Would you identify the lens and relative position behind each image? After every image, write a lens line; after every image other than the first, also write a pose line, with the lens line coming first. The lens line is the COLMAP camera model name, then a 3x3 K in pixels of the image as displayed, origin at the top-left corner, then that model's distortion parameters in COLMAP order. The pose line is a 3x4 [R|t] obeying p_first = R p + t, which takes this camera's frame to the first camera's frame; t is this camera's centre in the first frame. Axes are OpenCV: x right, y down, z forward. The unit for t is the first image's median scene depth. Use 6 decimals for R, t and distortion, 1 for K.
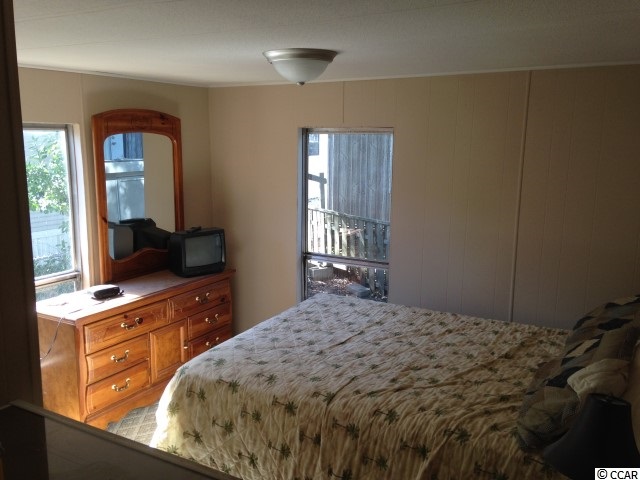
lens RADIAL K [[564.1, 0, 320.0], [0, 564.1, 240.0], [0, 0, 1]] dist [0.098108, -0.001247]
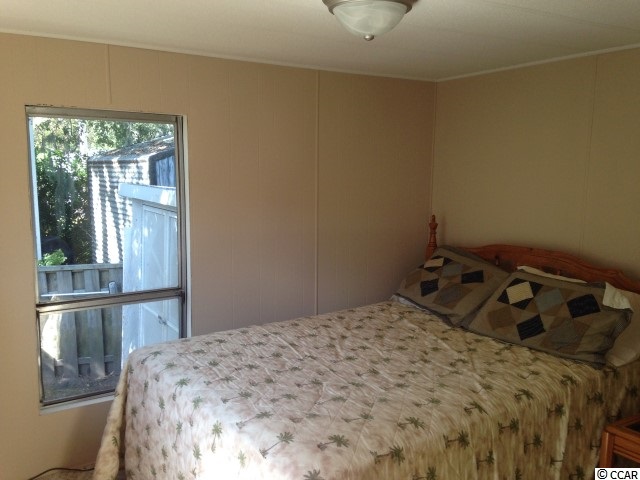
lens RADIAL K [[564.1, 0, 320.0], [0, 564.1, 240.0], [0, 0, 1]] dist [0.098108, -0.001247]
pose [[0.452623, -0.118882, 0.883742, -0.767634], [0.156426, 0.986290, 0.052561, -0.058917], [-0.877875, 0.114450, 0.465013, 0.691376]]
